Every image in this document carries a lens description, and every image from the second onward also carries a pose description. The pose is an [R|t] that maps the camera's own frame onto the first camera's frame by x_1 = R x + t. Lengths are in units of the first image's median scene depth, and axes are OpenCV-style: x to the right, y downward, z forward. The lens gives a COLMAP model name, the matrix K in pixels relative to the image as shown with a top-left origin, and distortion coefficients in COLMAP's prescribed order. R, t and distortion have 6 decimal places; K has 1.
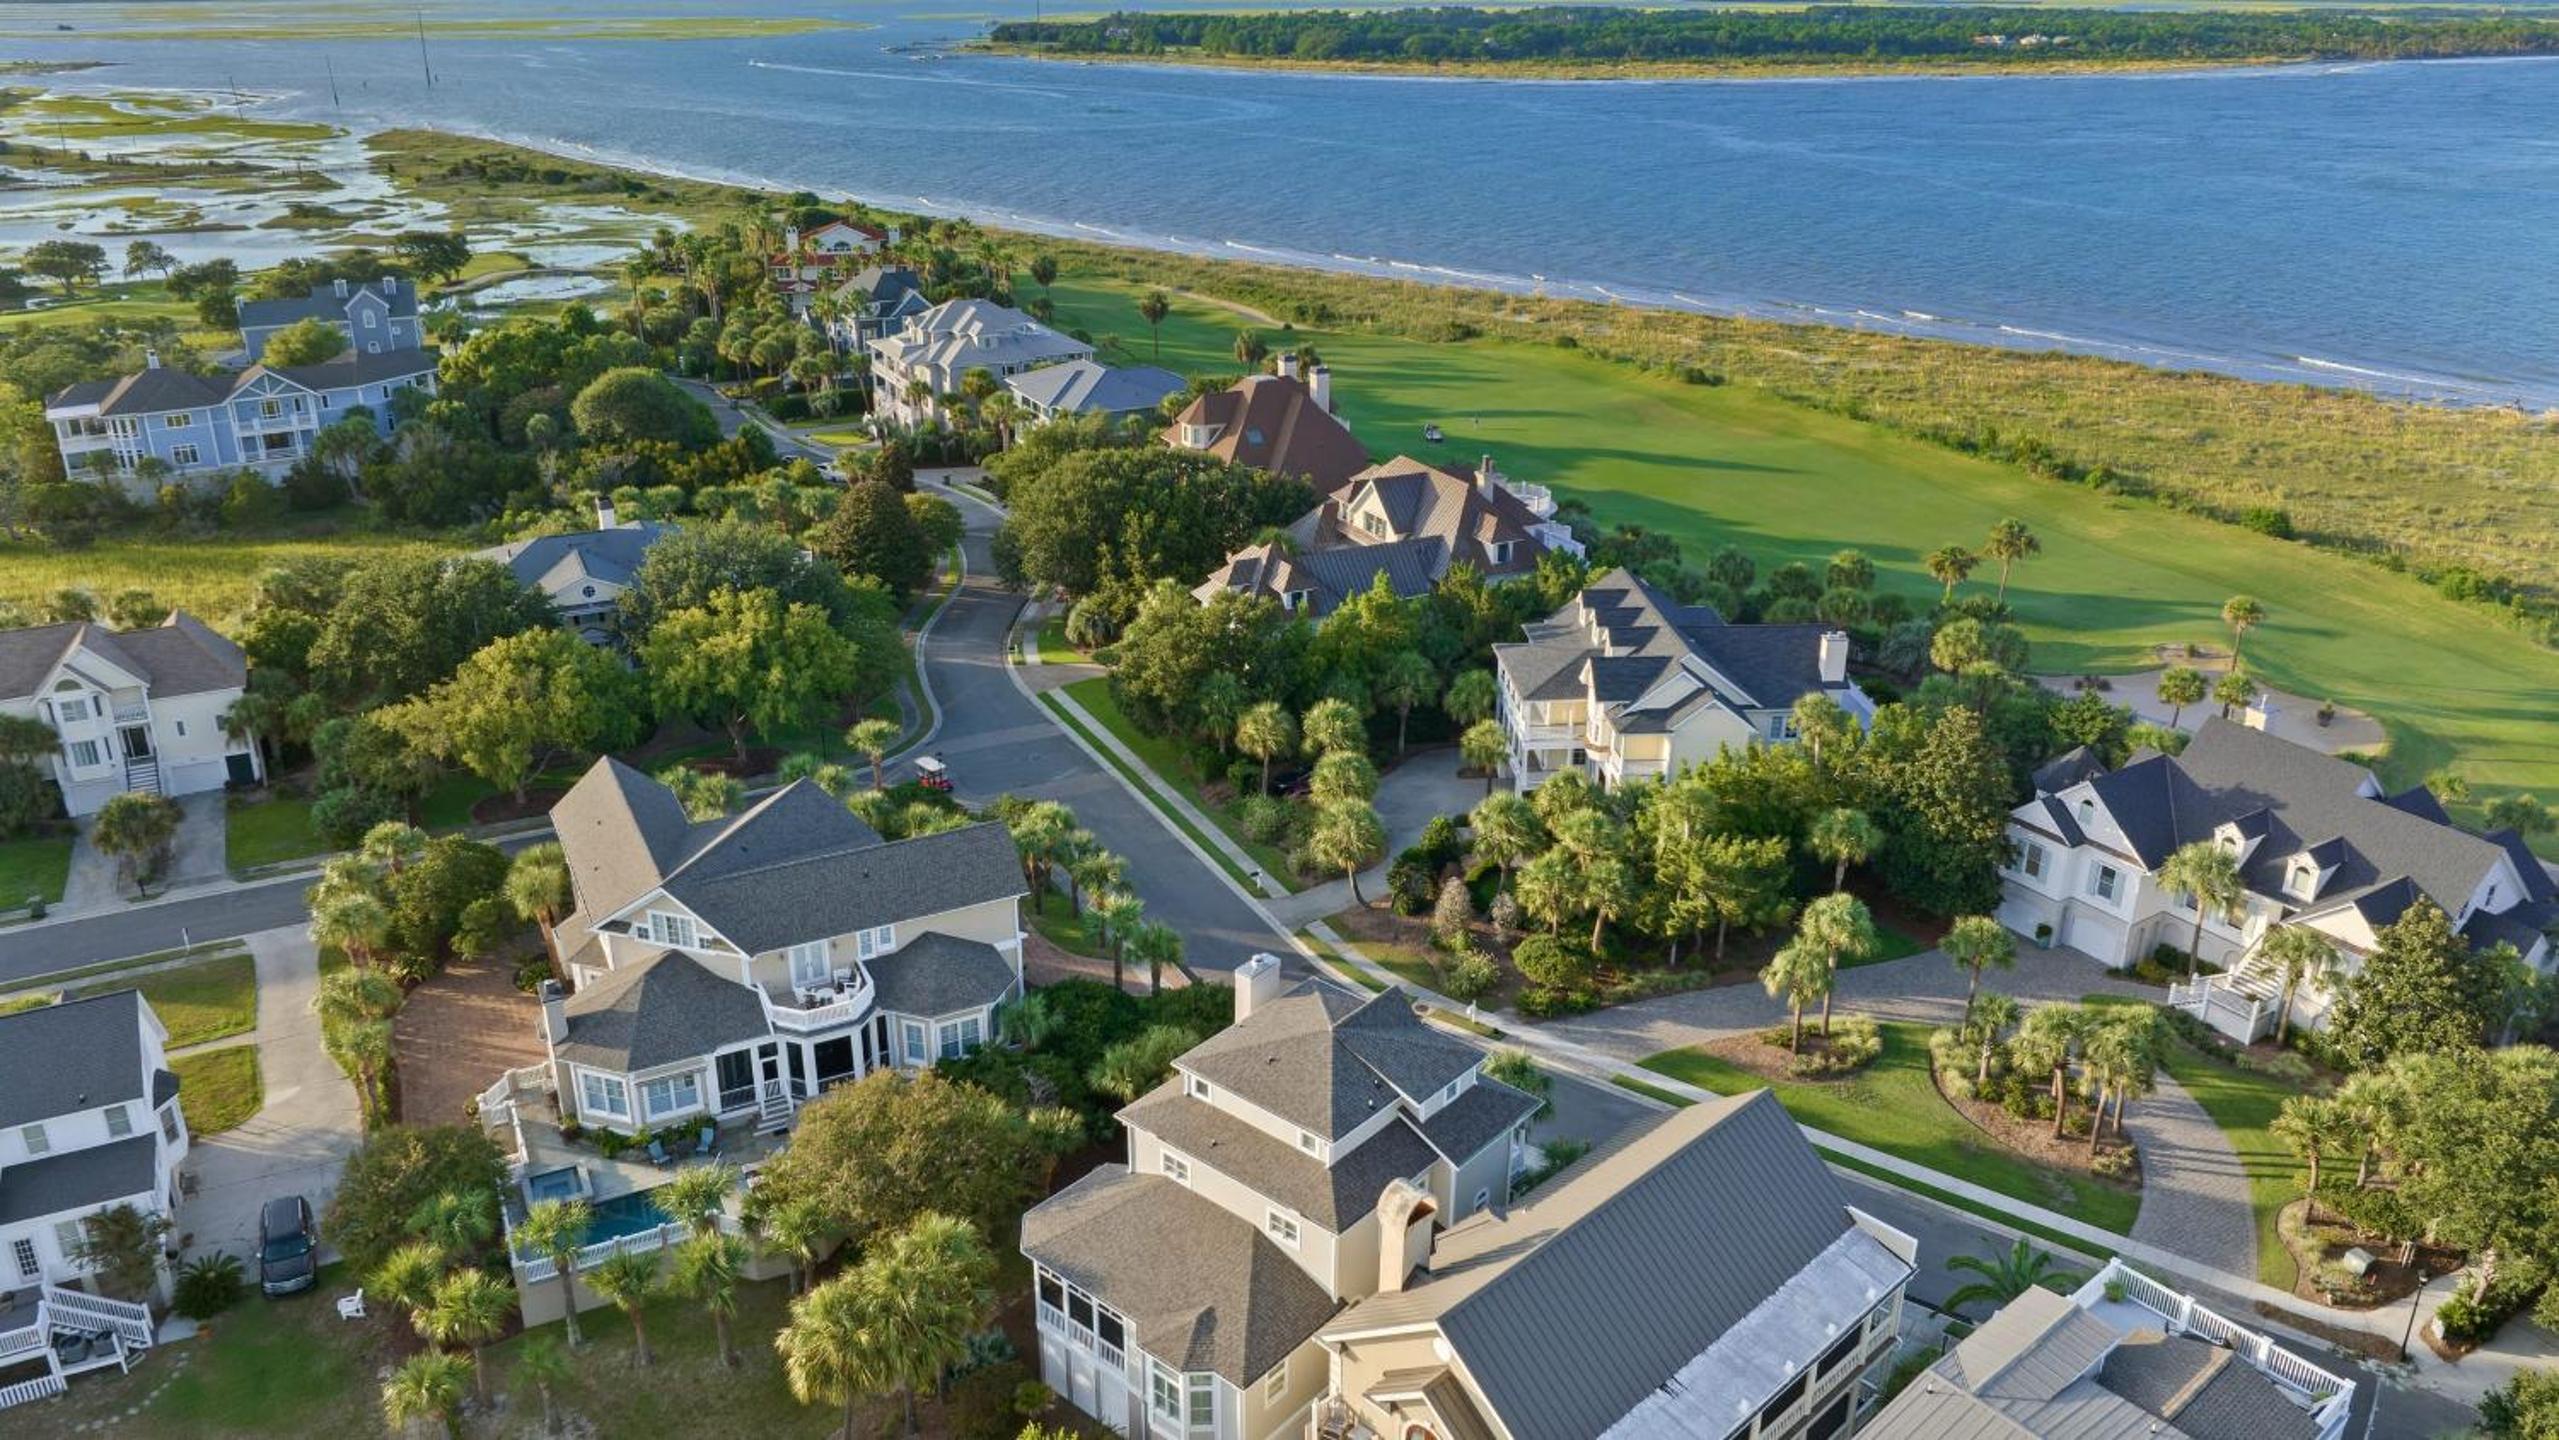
lens RADIAL K [[1821.0, 0, 1253.1], [0, 1821.0, 695.7], [0, 0, 1]] dist [-0.030663, -0.002247]
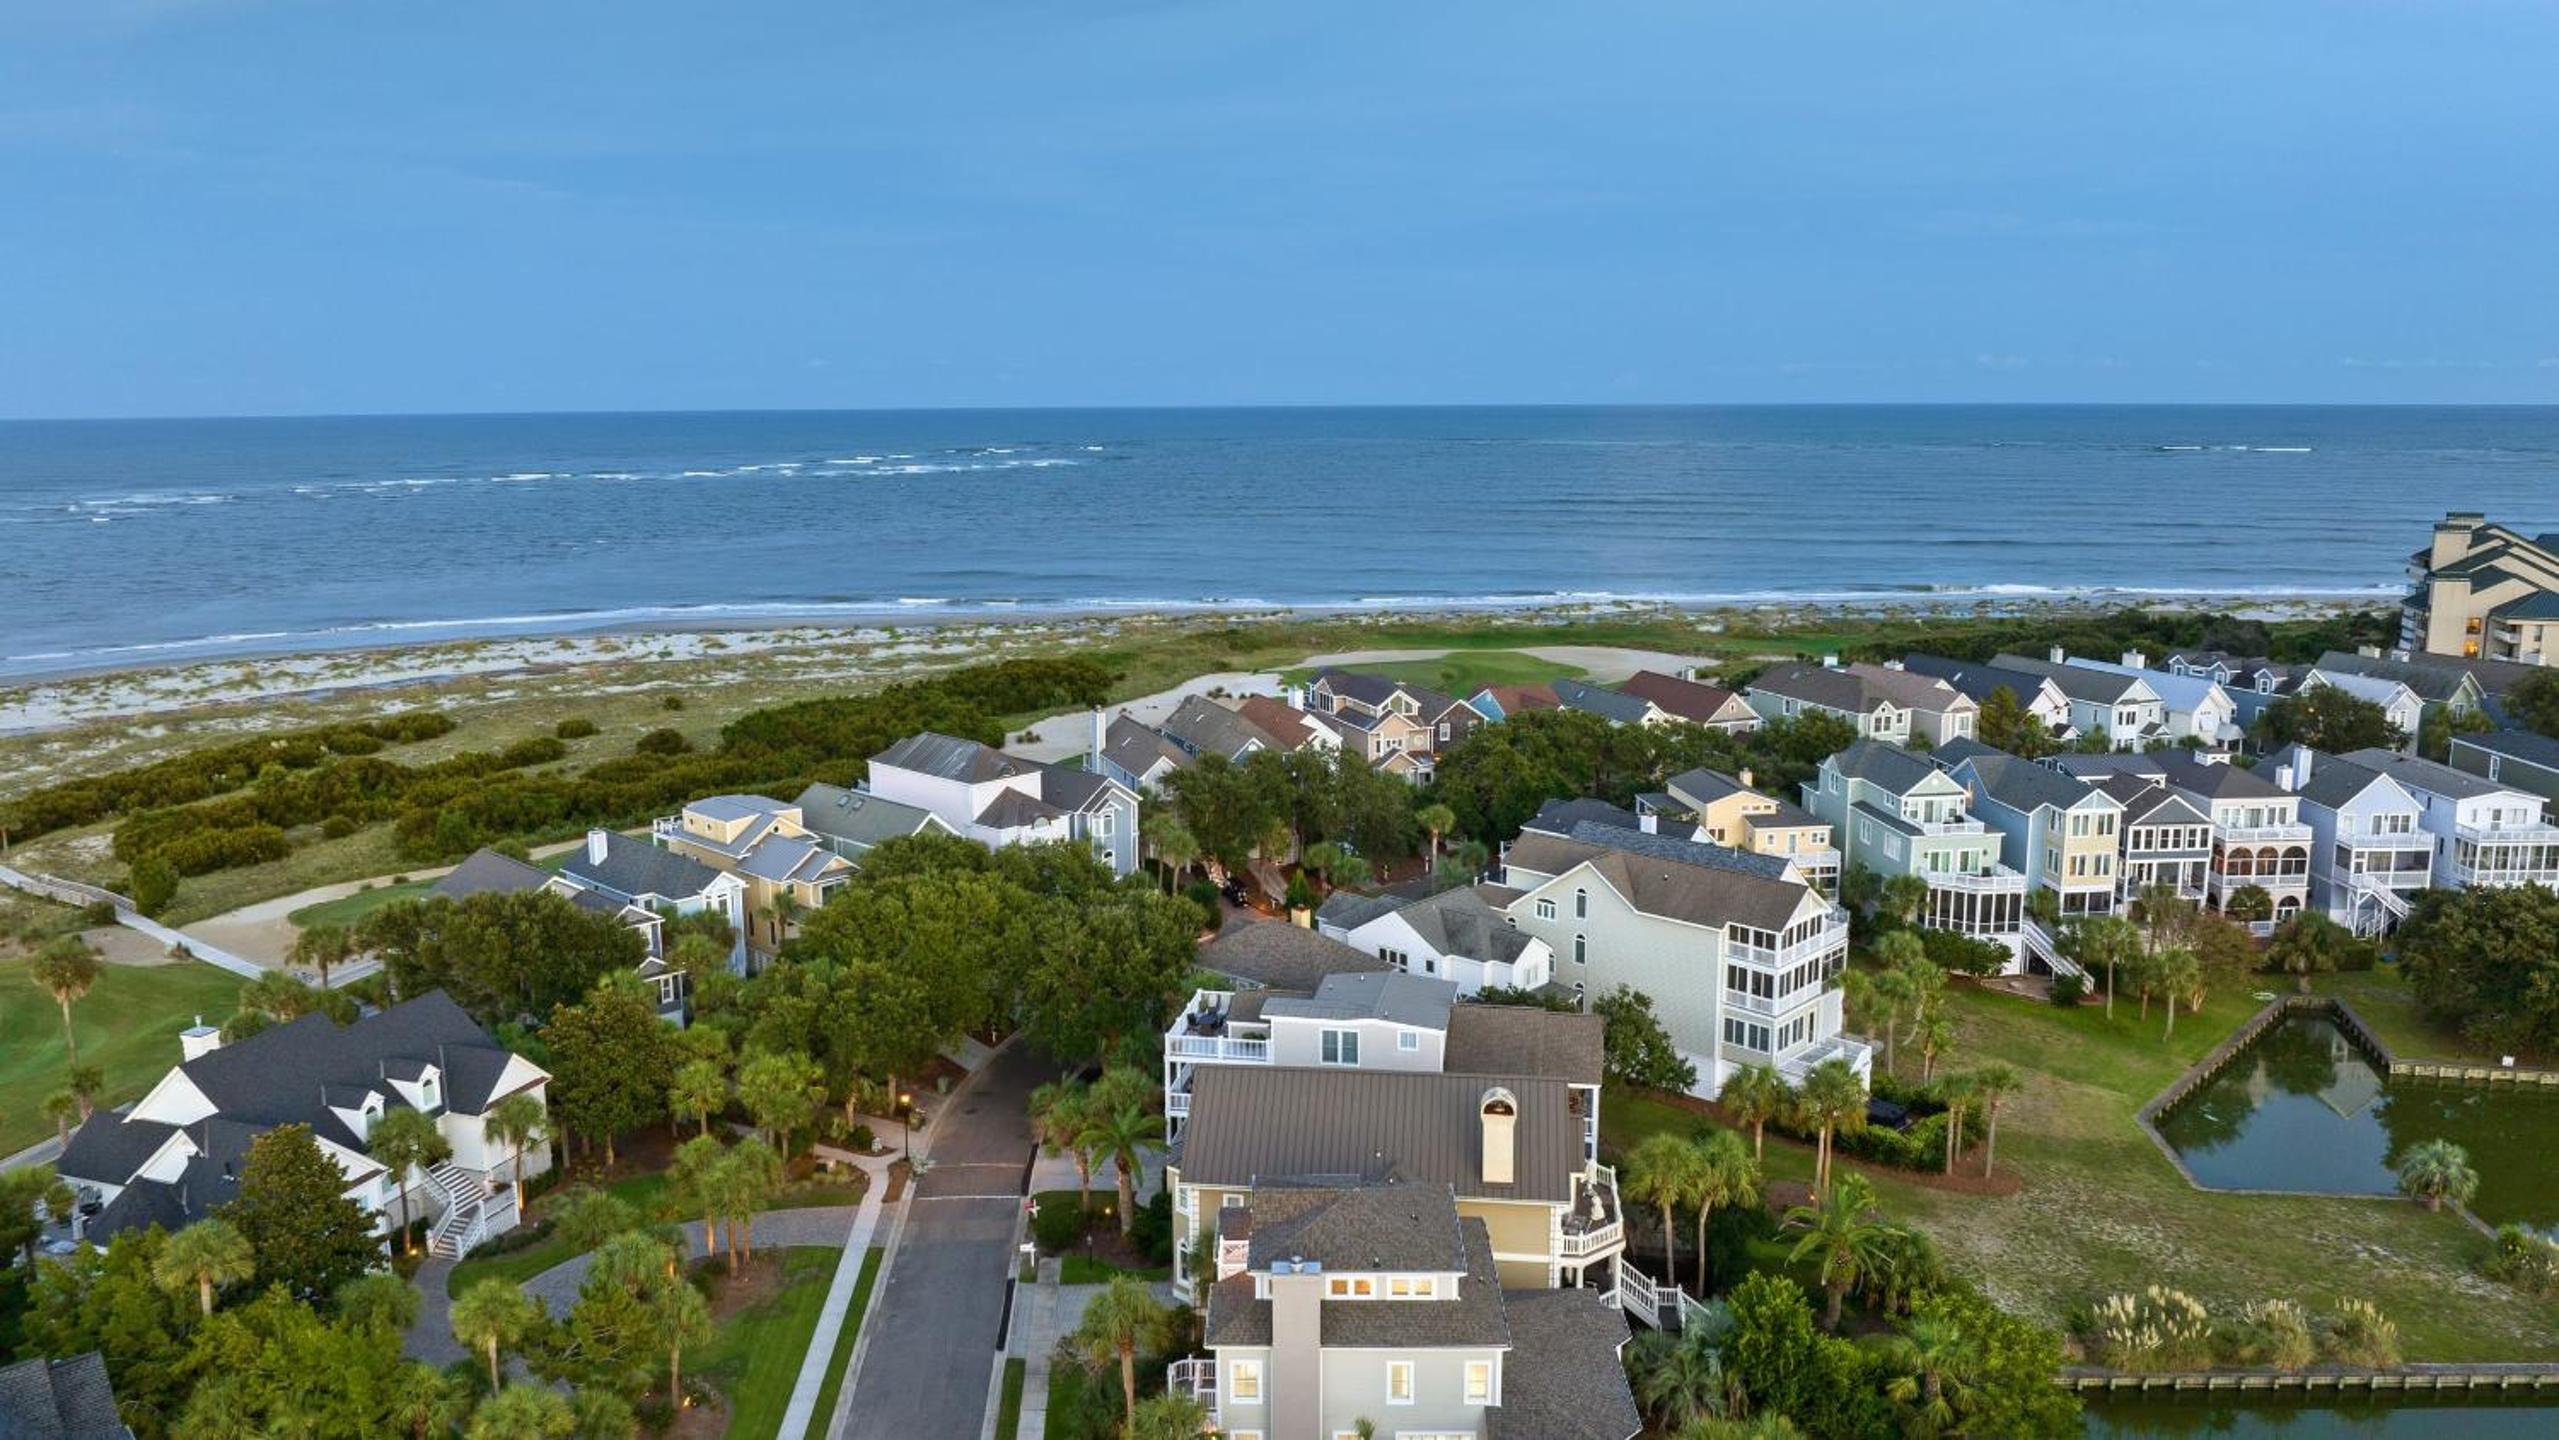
lens RADIAL K [[1821.0, 0, 1269.2], [0, 1821.0, 710.1], [0, 0, 1]] dist [-0.030663, -0.002247]
pose [[-0.645598, -0.128441, 0.752799, -0.475863], [0.286436, 0.873063, 0.394607, -0.343962], [-0.707925, 0.470386, -0.526858, 1.002560]]
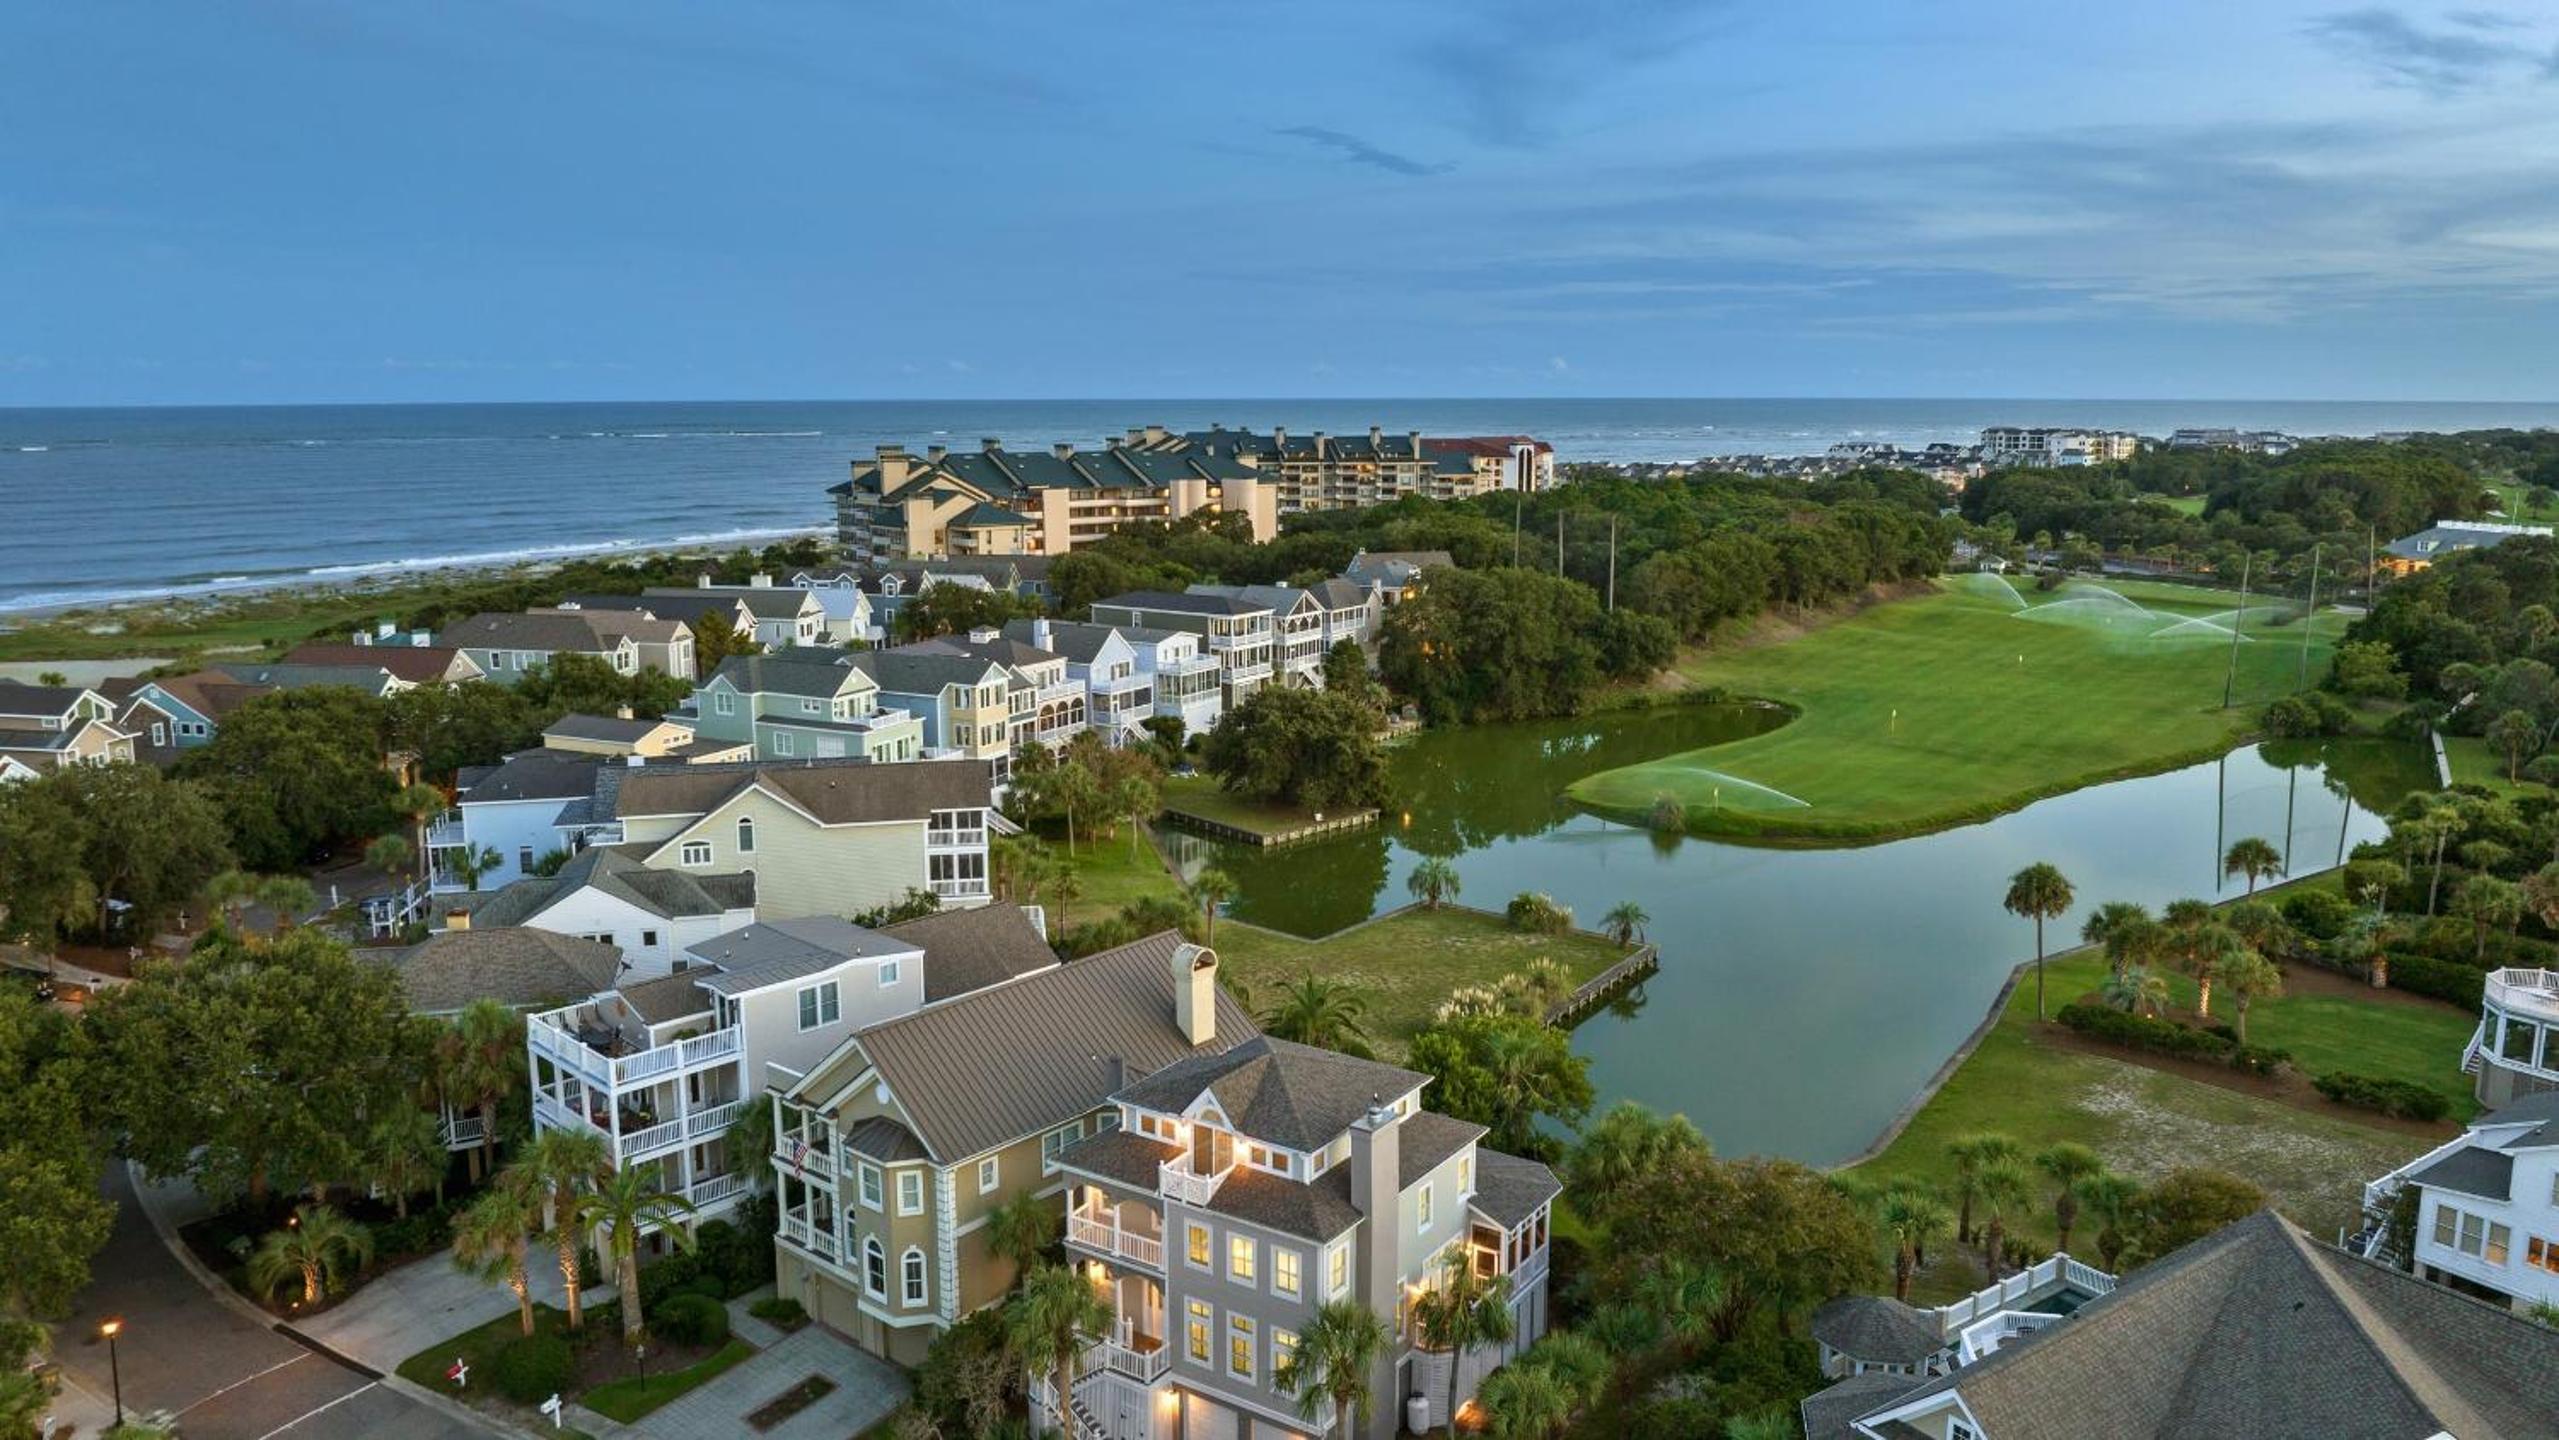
lens RADIAL K [[1821.0, 0, 1287.4], [0, 1821.0, 699.3], [0, 0, 1]] dist [-0.030663, -0.002247]
pose [[-0.991772, 0.022701, -0.125989, 0.104880], [-0.046130, 0.854667, 0.517124, -0.329135], [0.119418, 0.518681, -0.846587, 1.179286]]
